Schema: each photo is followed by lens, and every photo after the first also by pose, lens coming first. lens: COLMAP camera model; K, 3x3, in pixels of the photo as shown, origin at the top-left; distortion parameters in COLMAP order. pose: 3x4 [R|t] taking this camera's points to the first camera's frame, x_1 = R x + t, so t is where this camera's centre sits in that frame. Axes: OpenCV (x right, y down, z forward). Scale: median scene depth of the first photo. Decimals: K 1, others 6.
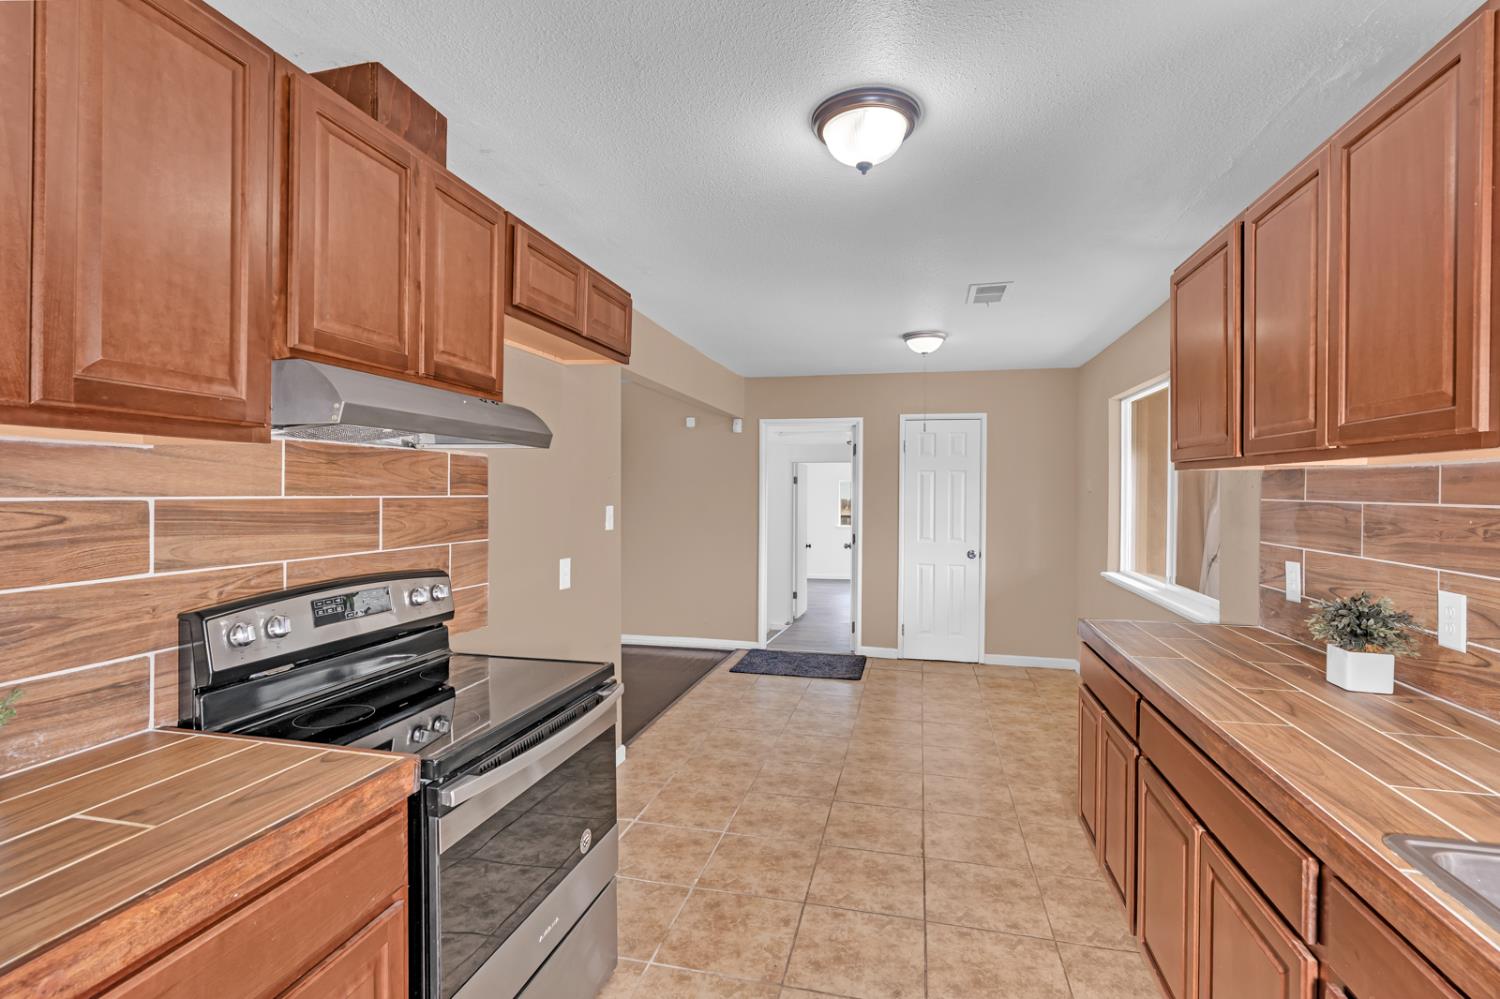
lens RADIAL K [[685.0, 0, 758.3], [0, 685.0, 494.3], [0, 0, 1]] dist [-0.006770, 0.000689]
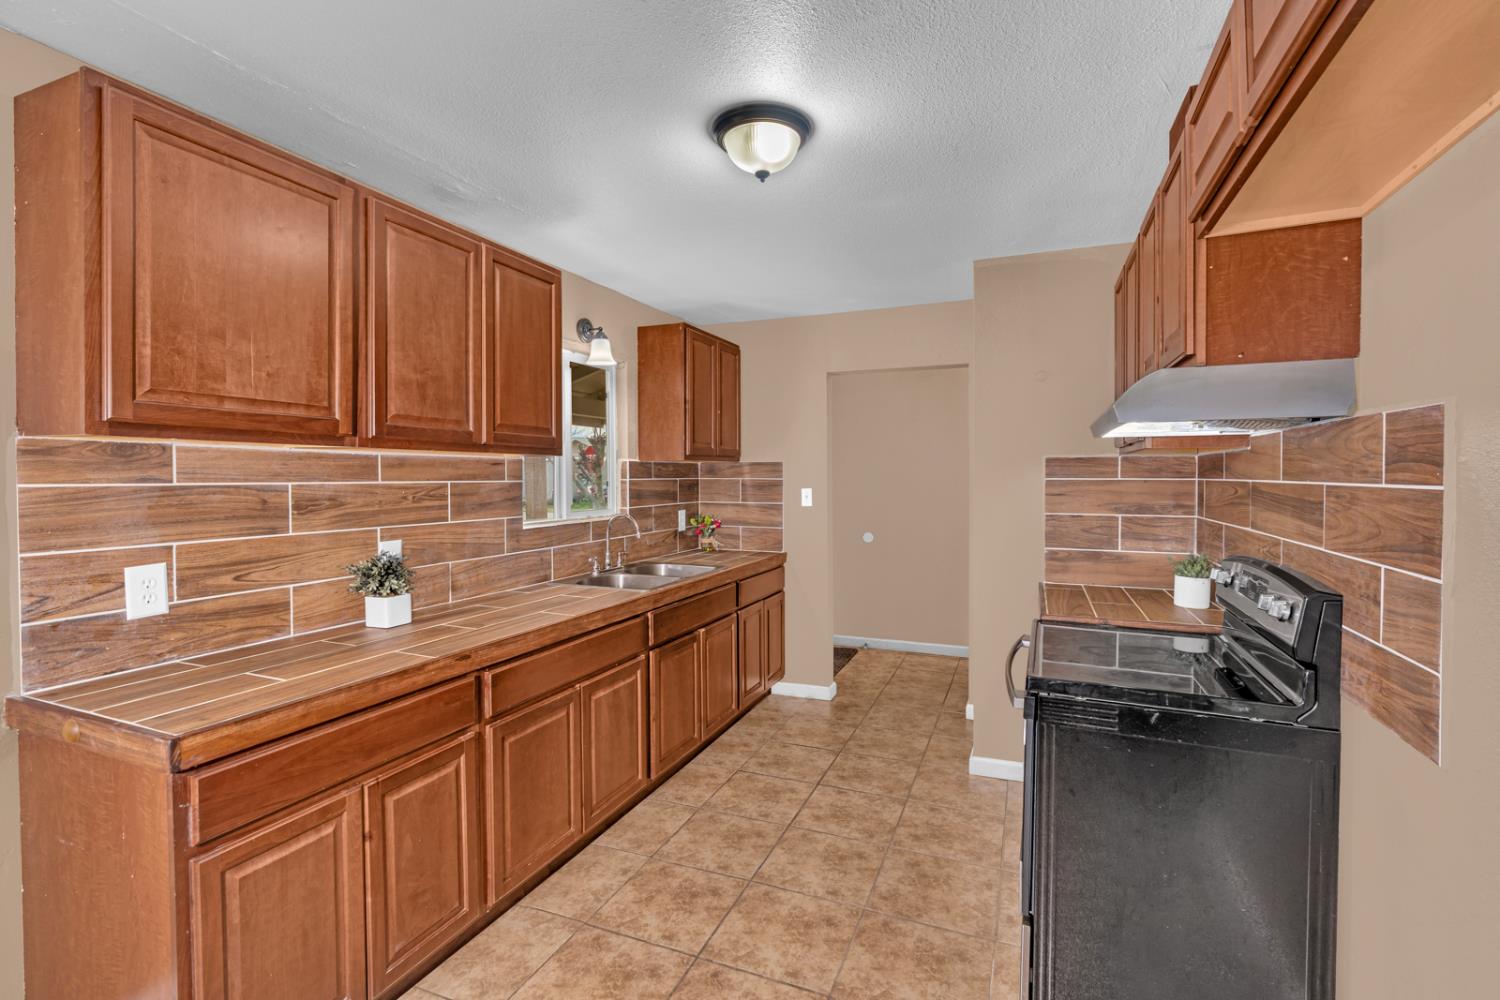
lens RADIAL K [[681.9, 0, 756.5], [0, 681.9, 488.4], [0, 0, 1]] dist [-0.001318, 0.000610]
pose [[-0.986942, -0.007187, 0.160913, -0.008851], [-0.003077, 0.999663, 0.025778, -0.007020], [-0.161044, 0.024946, -0.986632, 1.417091]]
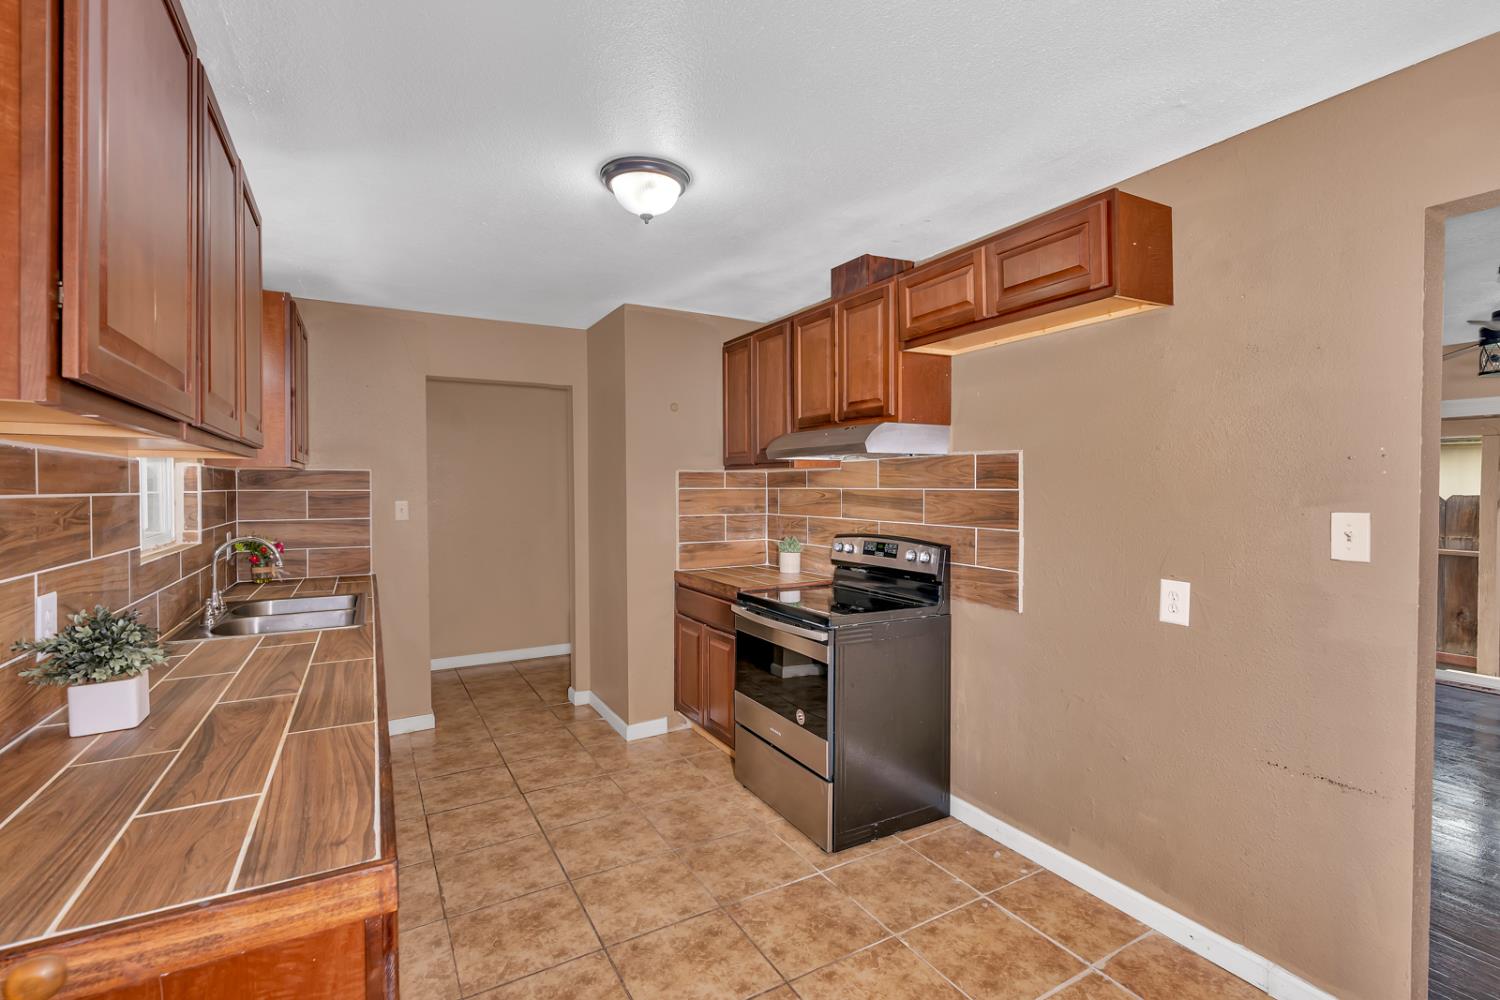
lens RADIAL K [[676.0, 0, 756.5], [0, 676.0, 497.1], [0, 0, 1]] dist [-0.004125, 0.000476]
pose [[-0.729254, 0.007054, -0.684207, 0.570313], [-0.005418, 0.999856, 0.016083, -0.000701], [0.684222, 0.015436, -0.729111, 1.373274]]
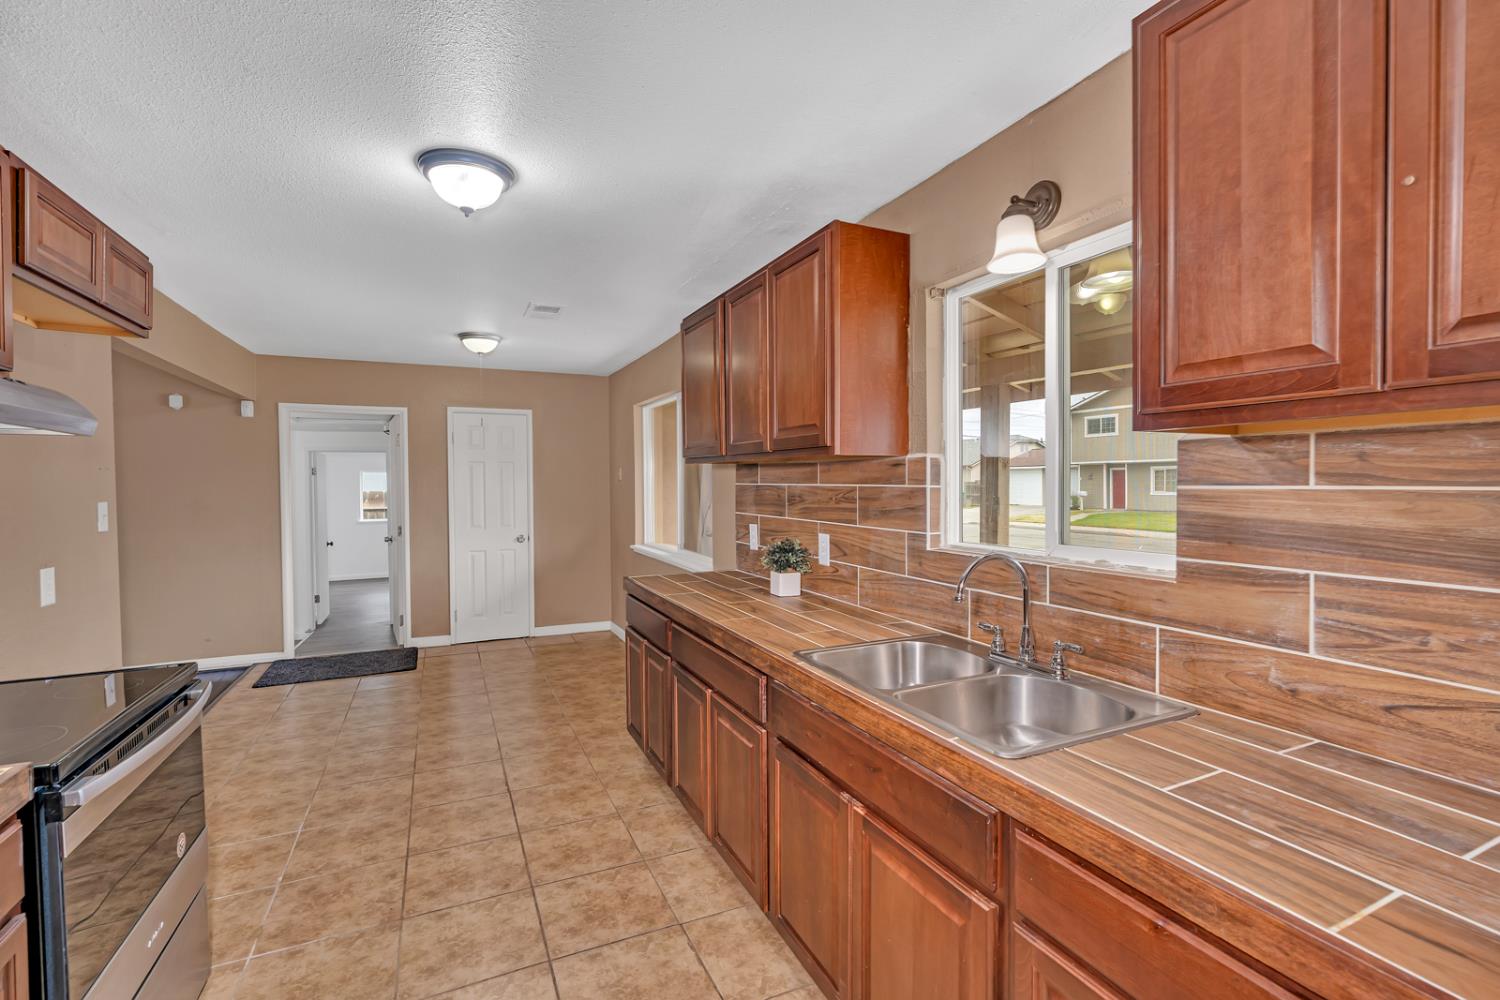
lens RADIAL K [[676.0, 0, 756.5], [0, 676.0, 497.1], [0, 0, 1]] dist [-0.004125, 0.000476]
pose [[0.783679, -0.025235, 0.620653, -0.132140], [0.013823, 0.999636, 0.023190, 0.002677], [-0.621012, -0.009594, 0.783742, -0.169457]]
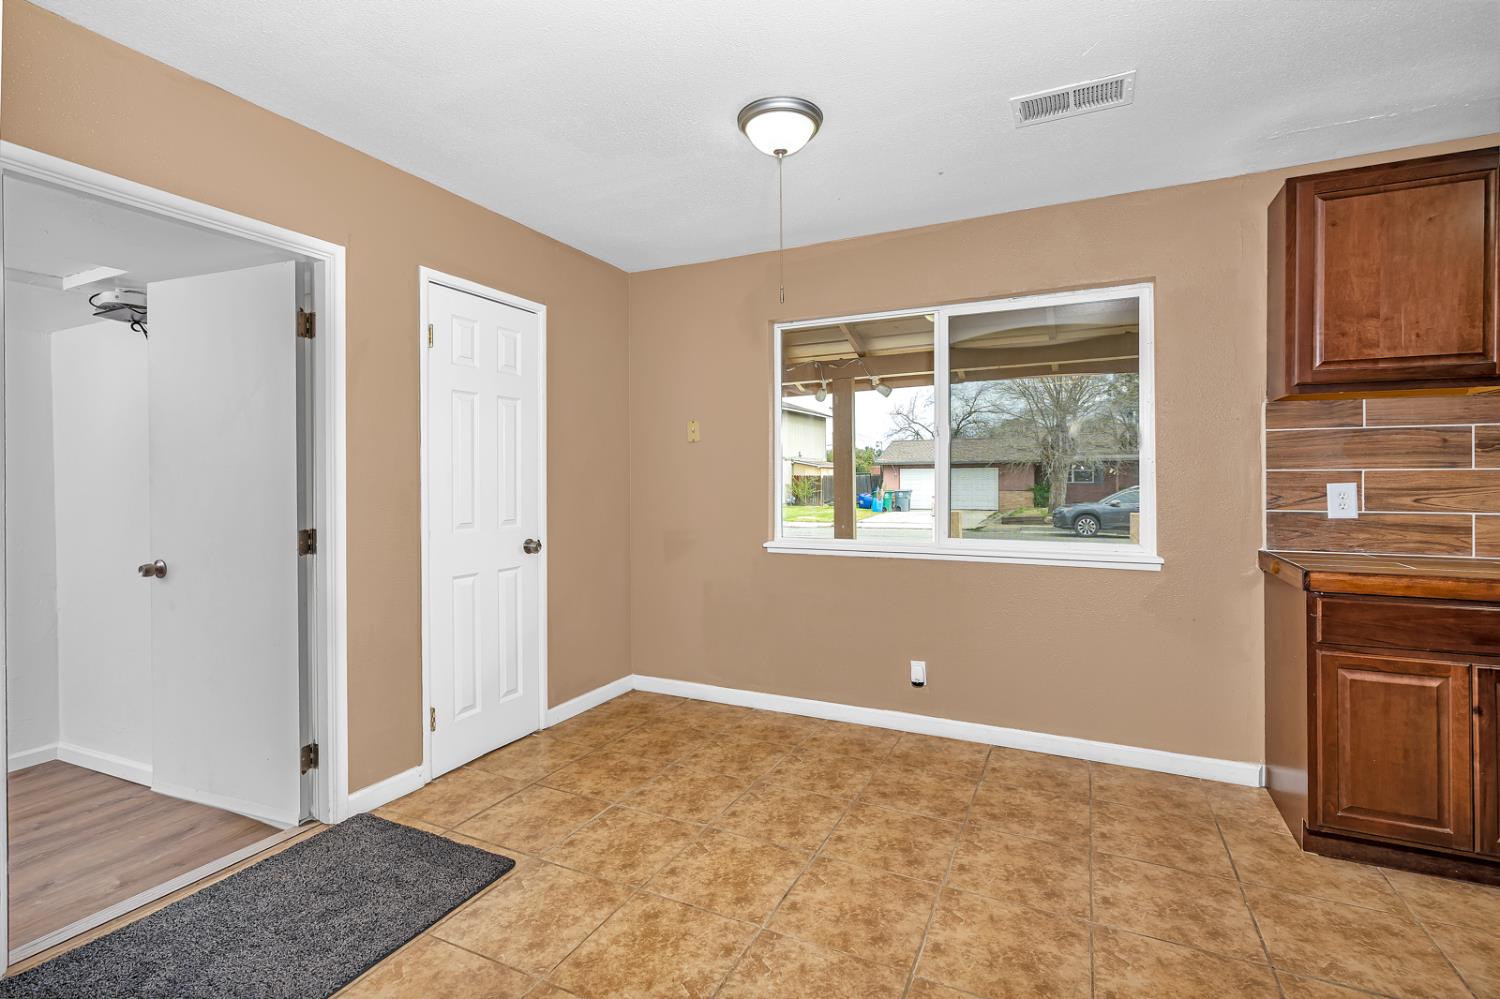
lens RADIAL K [[681.2, 0, 752.6], [0, 681.2, 479.6], [0, 0, 1]] dist [-0.007471, 0.000014]
pose [[0.216674, -0.008103, 0.976210, -0.436664], [0.011341, 0.999919, 0.005783, 0.065779], [-0.976178, 0.009818, 0.216748, 1.470597]]
